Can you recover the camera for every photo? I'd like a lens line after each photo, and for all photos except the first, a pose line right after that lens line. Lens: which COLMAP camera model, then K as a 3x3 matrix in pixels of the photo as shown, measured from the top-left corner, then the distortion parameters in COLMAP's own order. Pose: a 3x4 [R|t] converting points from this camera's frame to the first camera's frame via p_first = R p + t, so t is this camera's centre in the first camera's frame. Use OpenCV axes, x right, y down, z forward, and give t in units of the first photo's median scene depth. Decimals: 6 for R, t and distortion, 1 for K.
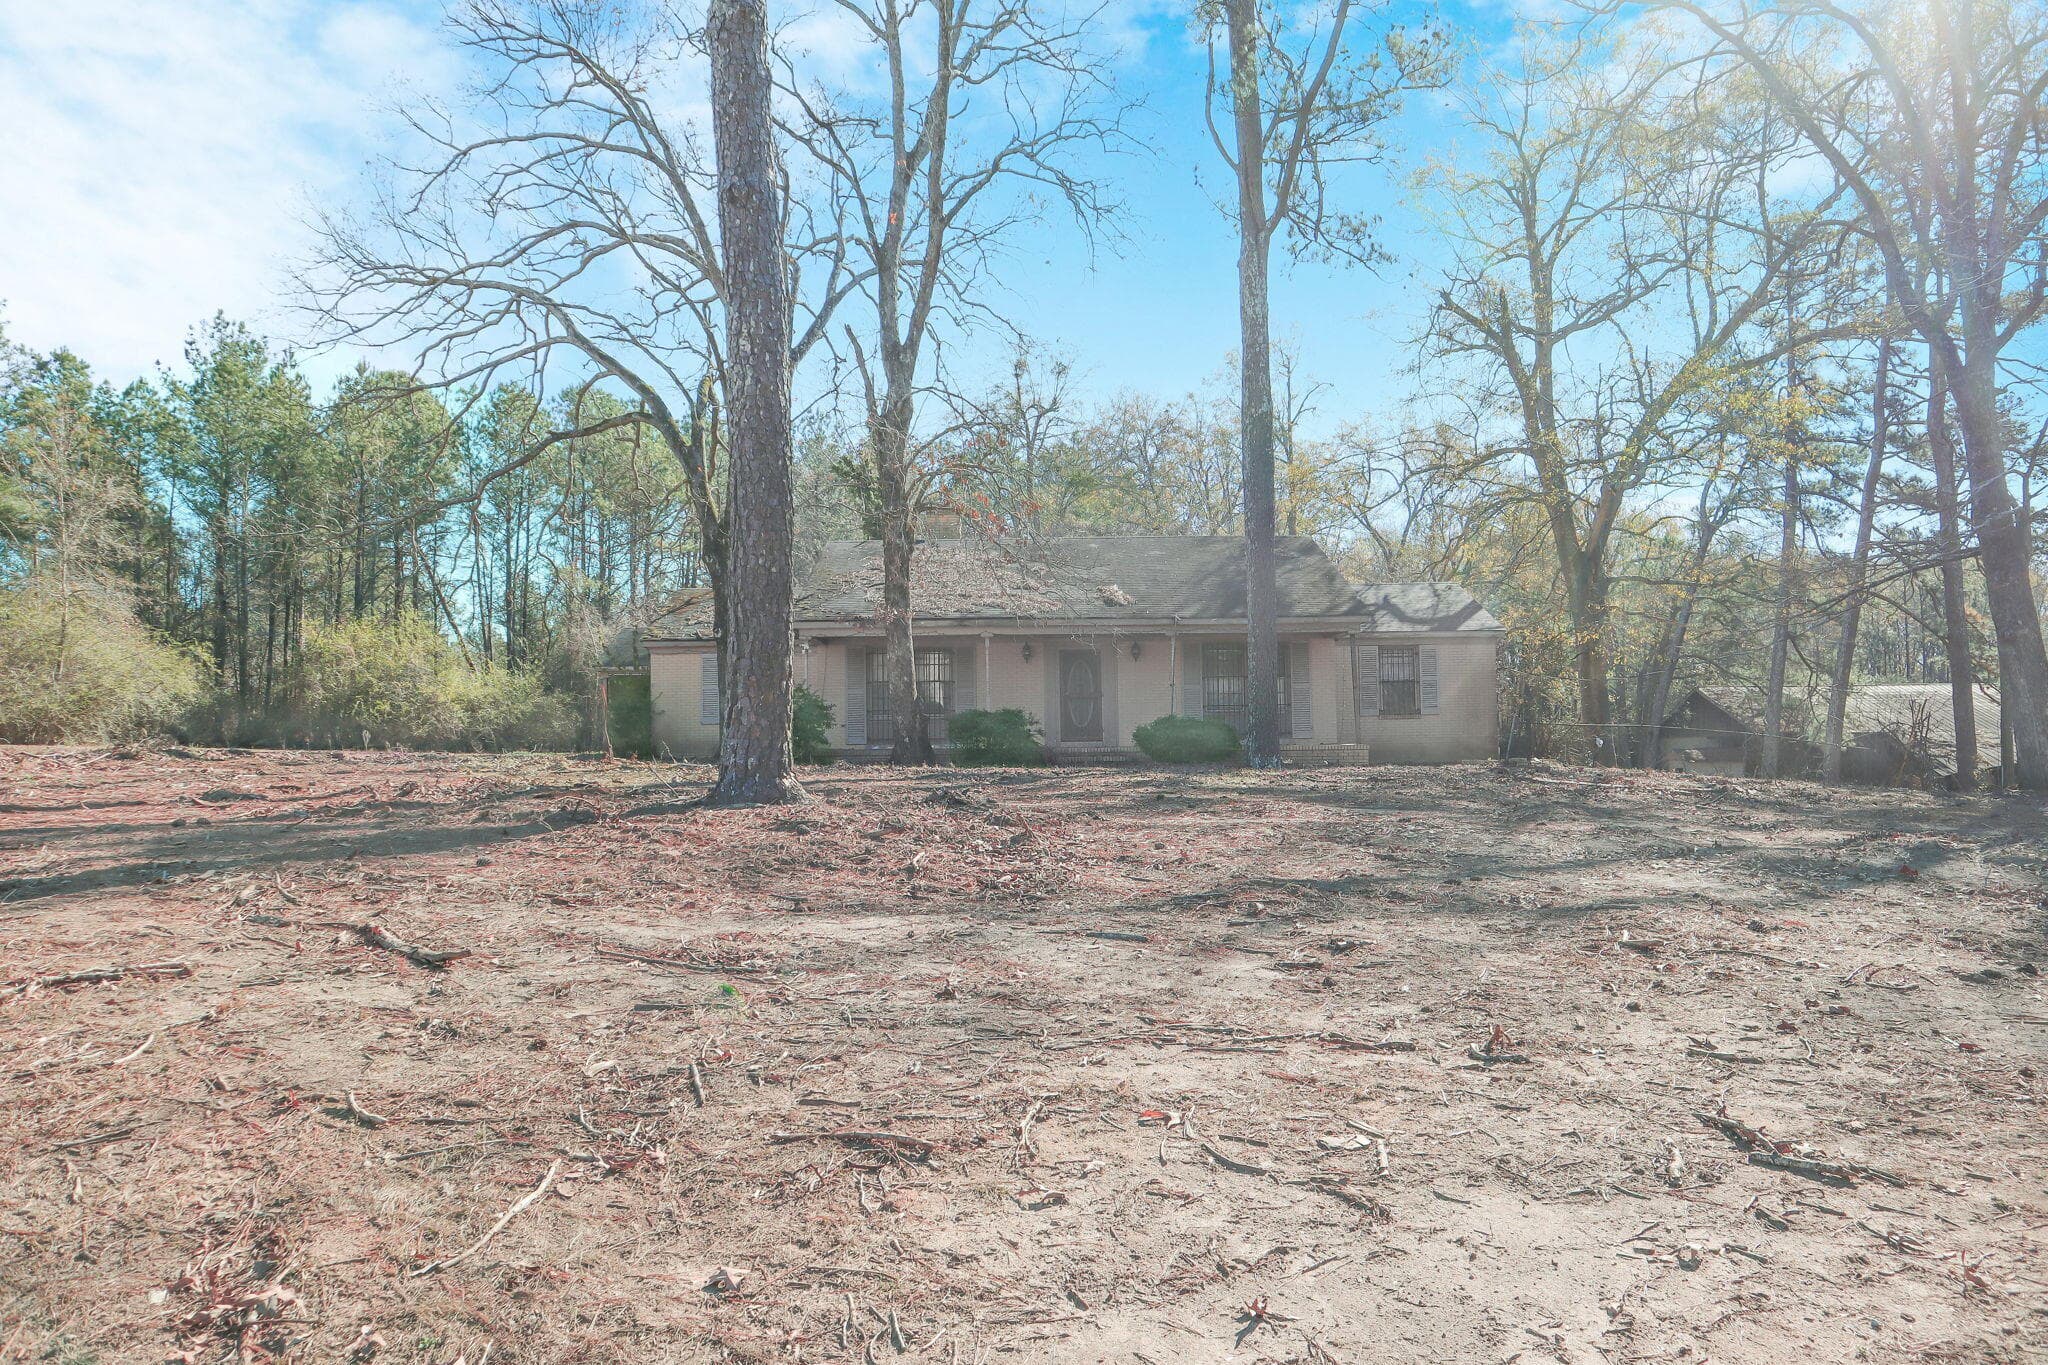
lens RADIAL K [[1449.2, 0, 982.7], [0, 1449.2, 739.4], [0, 0, 1]] dist [-0.097709, 0.004306]
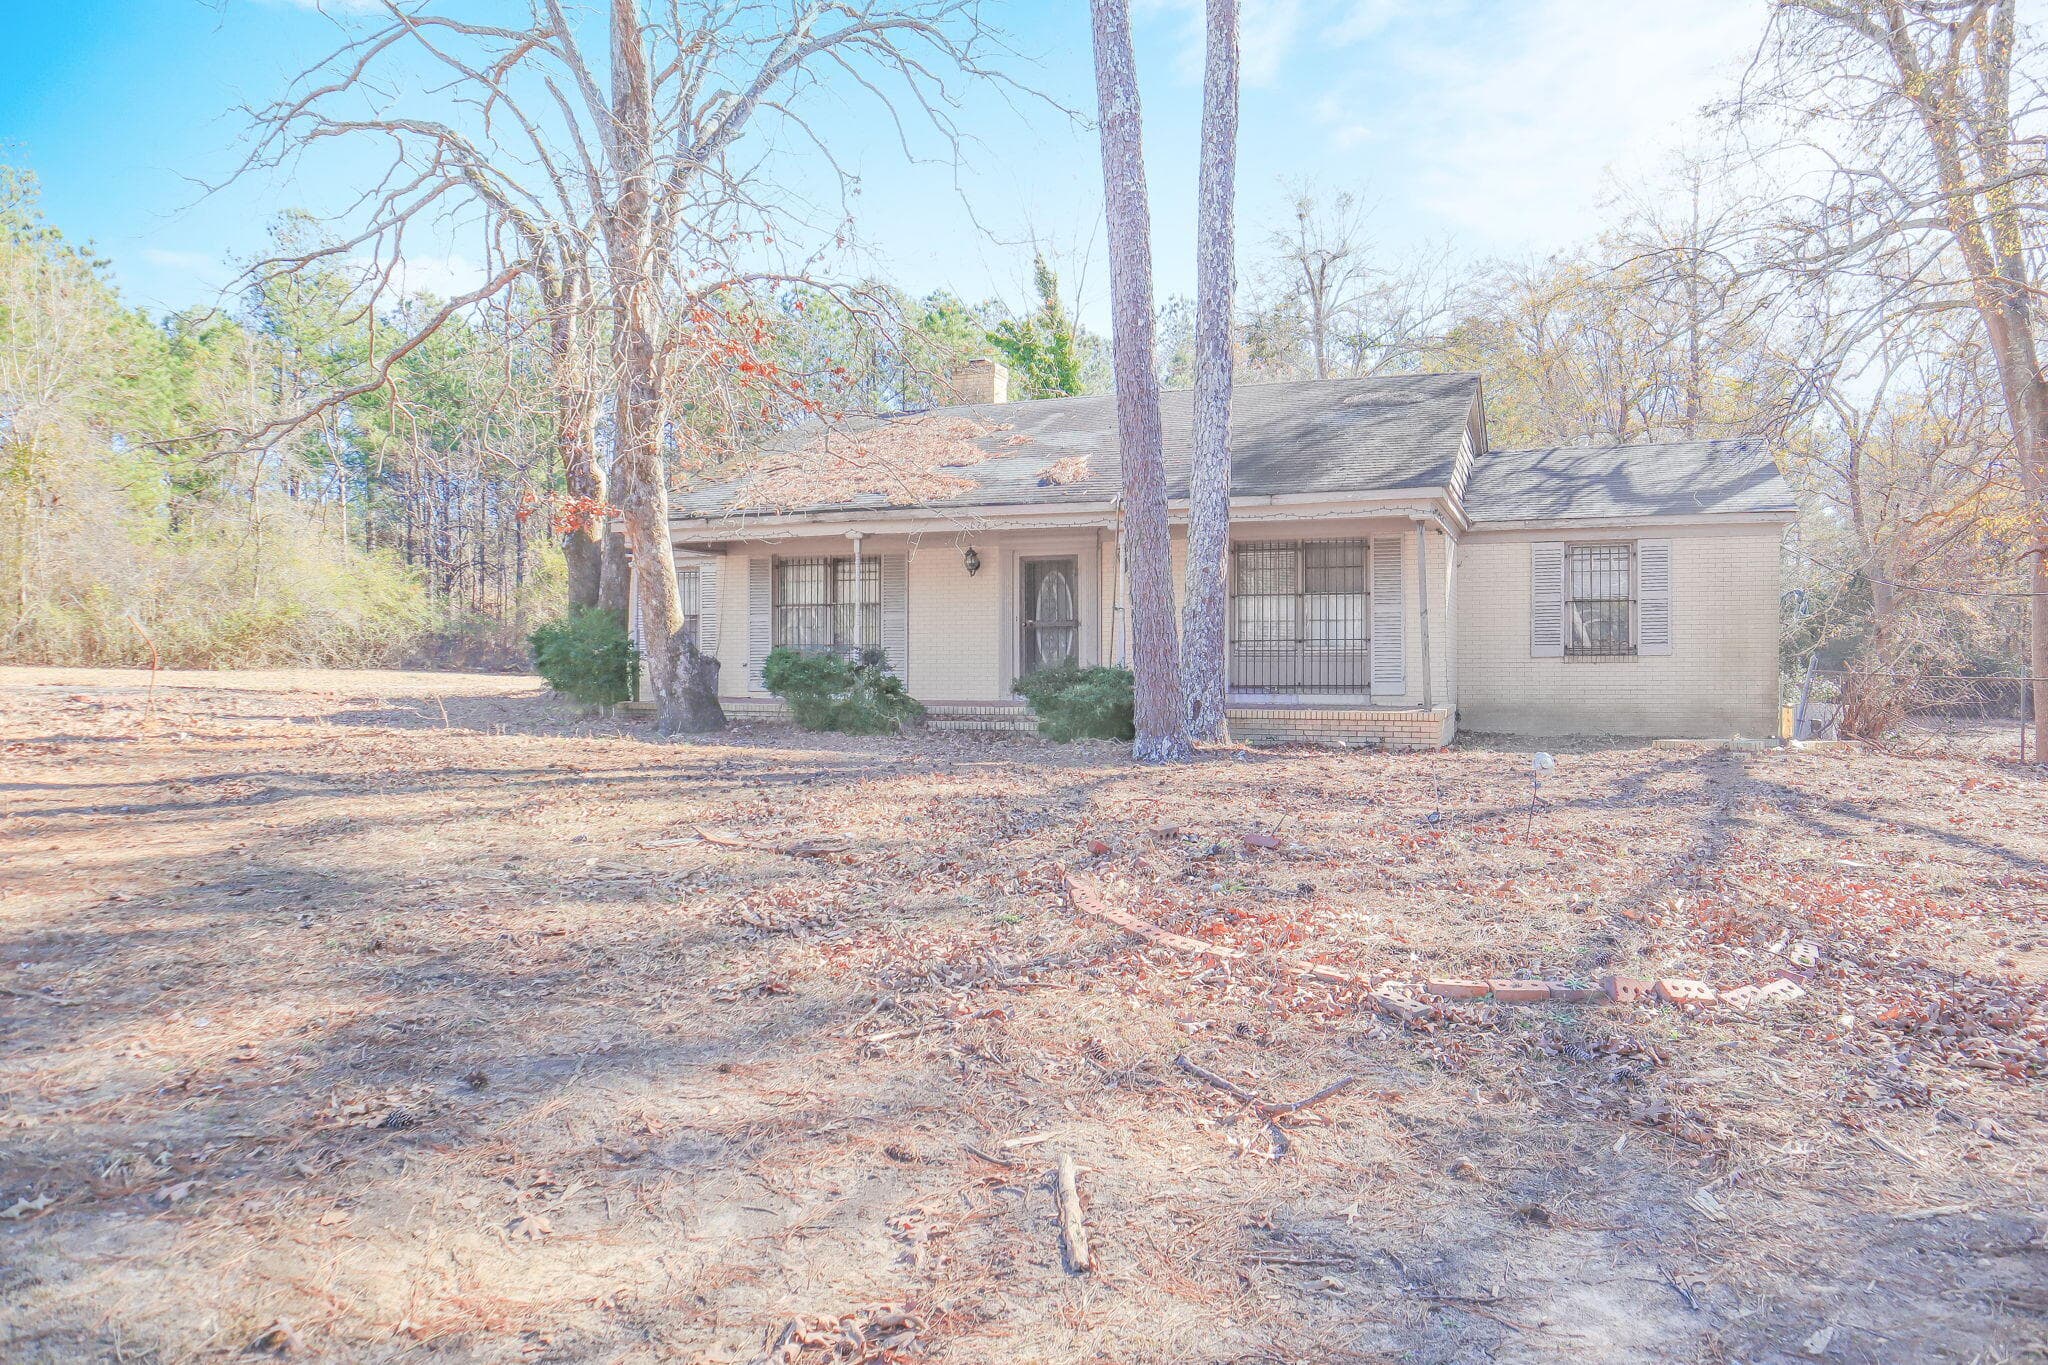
lens RADIAL K [[1383.7, 0, 1024.0], [0, 1383.7, 682.5], [0, 0, 1]] dist [-0.077072, 0.001814]
pose [[0.938542, 0.014476, -0.344862, 0.262539], [-0.007252, 0.999727, 0.022229, -0.016703], [0.345089, -0.018362, 0.938390, 0.379471]]
